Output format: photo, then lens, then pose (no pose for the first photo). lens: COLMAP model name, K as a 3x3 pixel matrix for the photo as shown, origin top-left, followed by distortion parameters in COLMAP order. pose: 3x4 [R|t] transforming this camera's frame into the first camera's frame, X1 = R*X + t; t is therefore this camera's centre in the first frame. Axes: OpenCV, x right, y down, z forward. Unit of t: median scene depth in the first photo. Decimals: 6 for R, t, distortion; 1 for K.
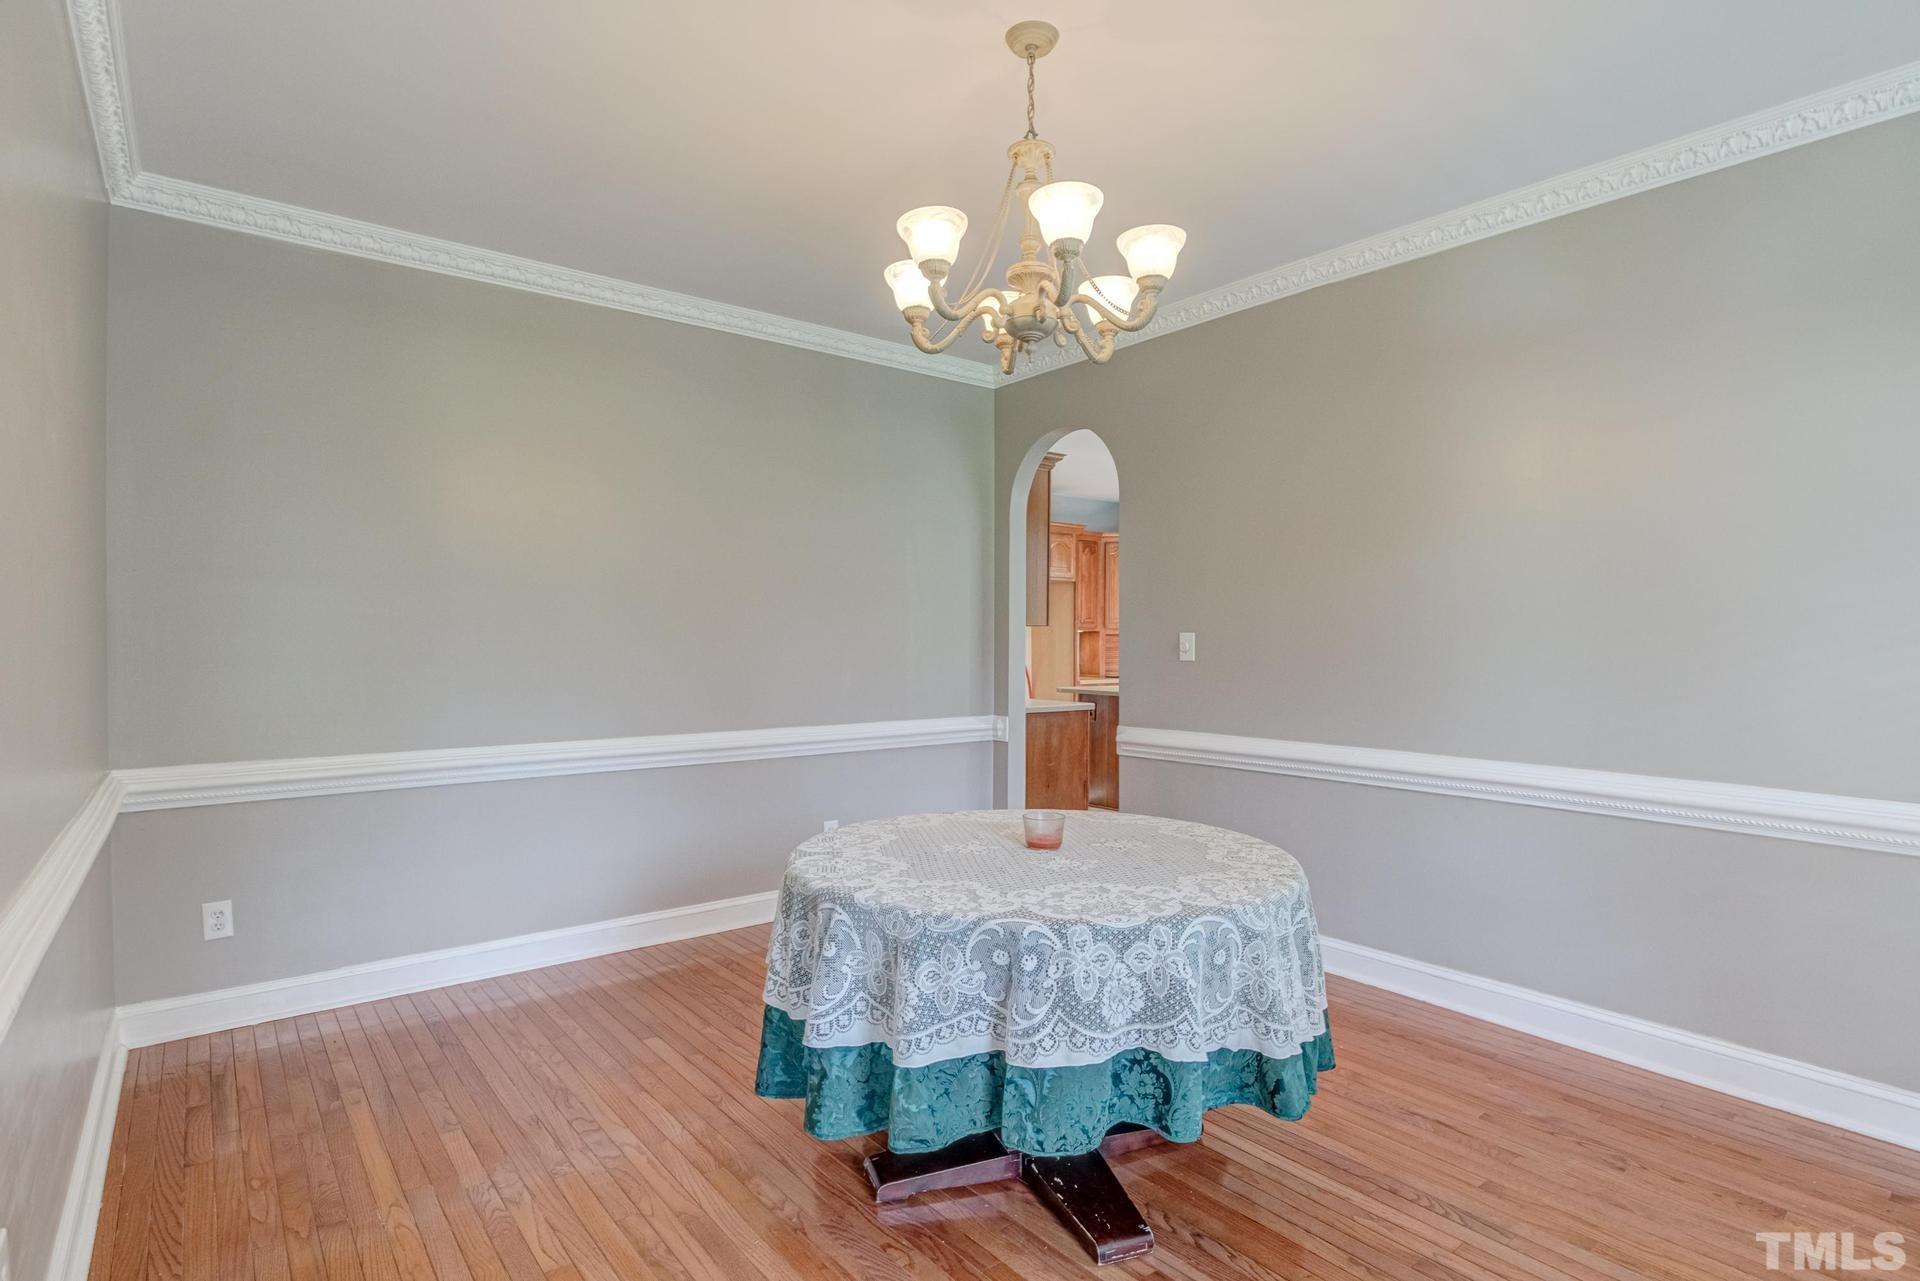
lens RADIAL K [[950.3, 0, 970.1], [0, 950.3, 660.8], [0, 0, 1]] dist [-0.026685, 0.001796]
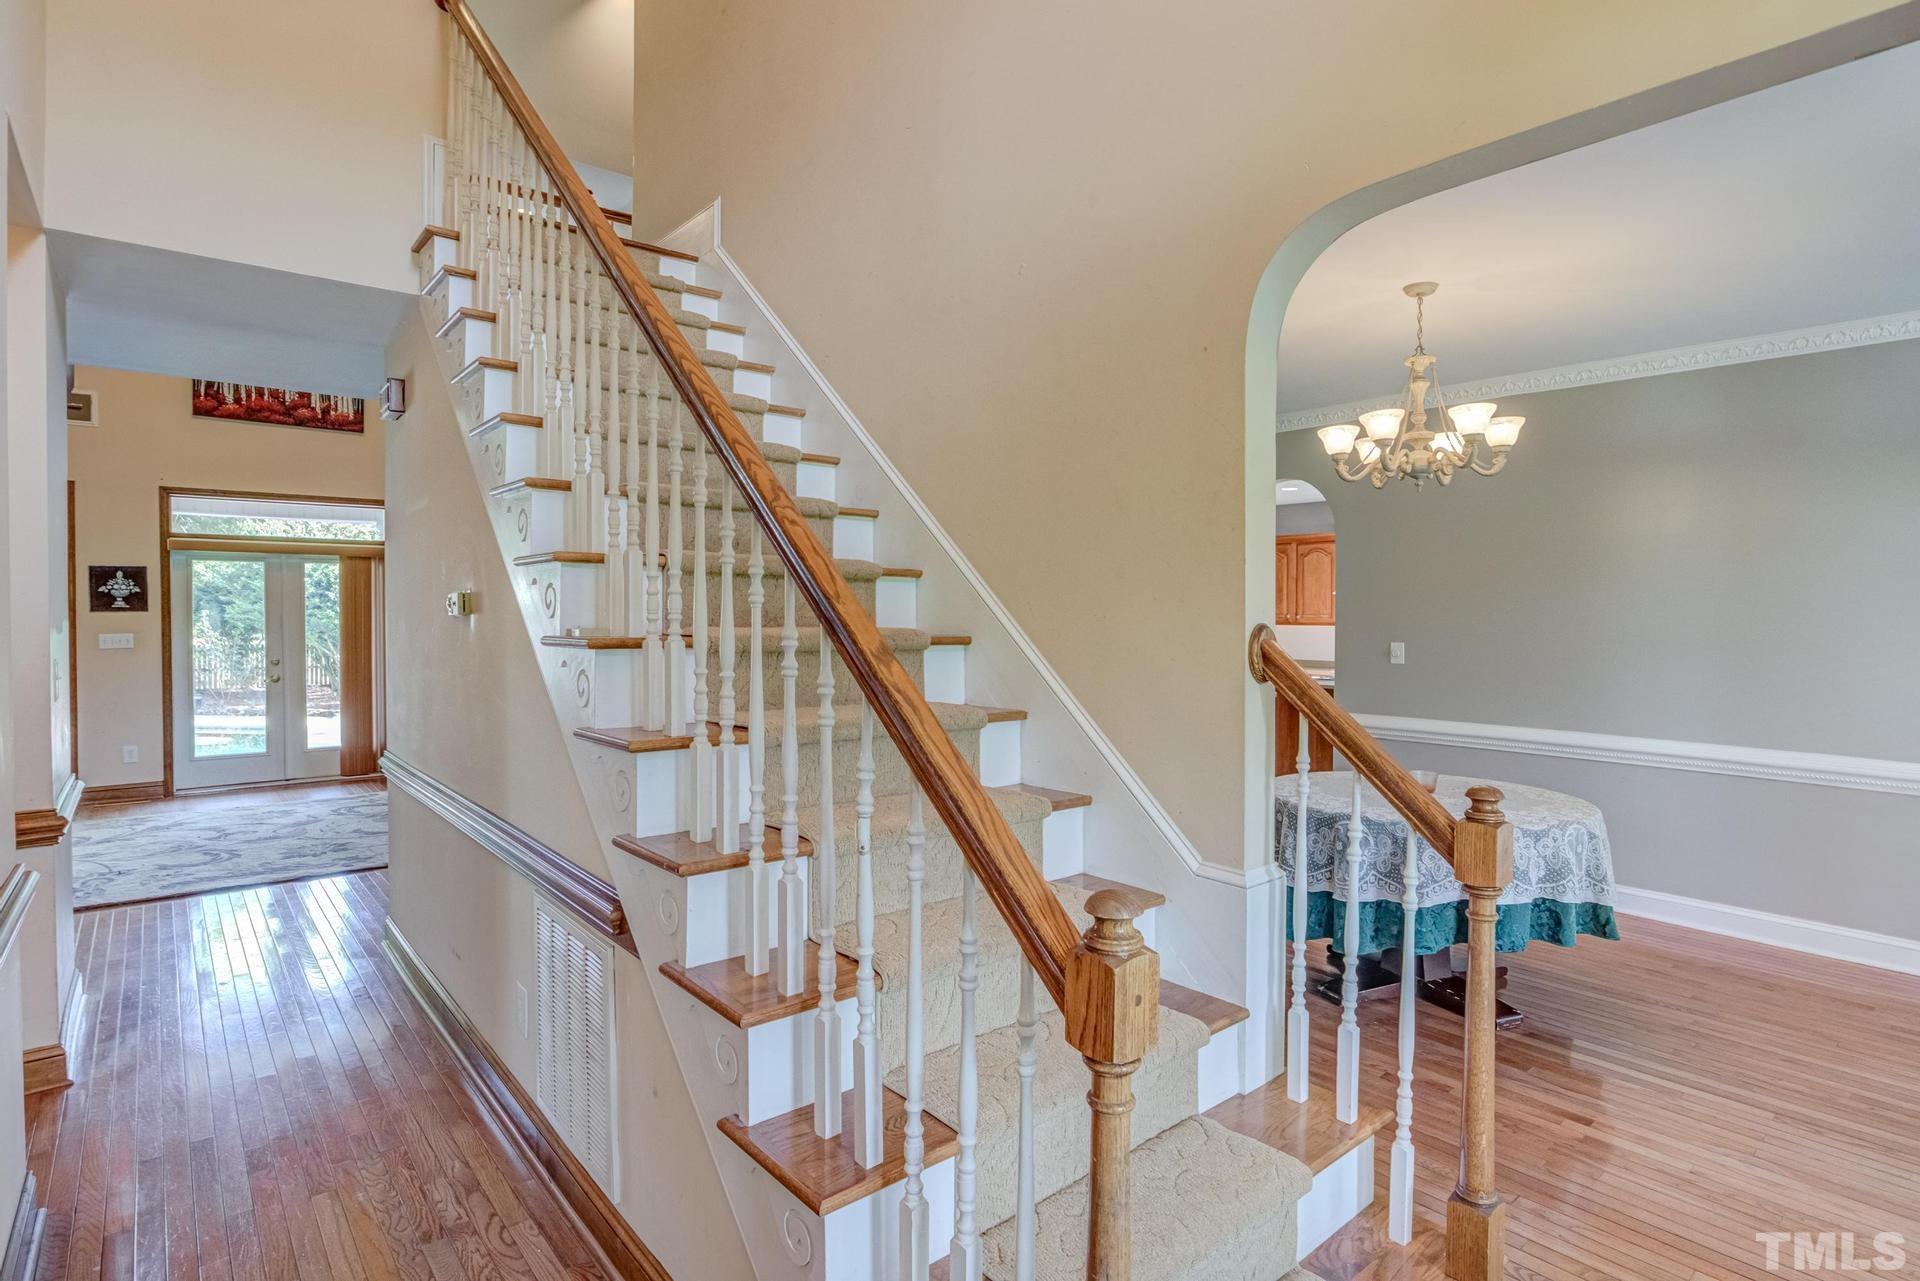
lens RADIAL K [[965.6, 0, 960.0], [0, 965.6, 640.5], [0, 0, 1]] dist [-0.026692, 0.000644]
pose [[0.999910, 0.004029, 0.012829, -0.848025], [-0.004095, 0.999979, 0.005051, -0.077227], [-0.012808, -0.005103, 0.999905, -0.717769]]
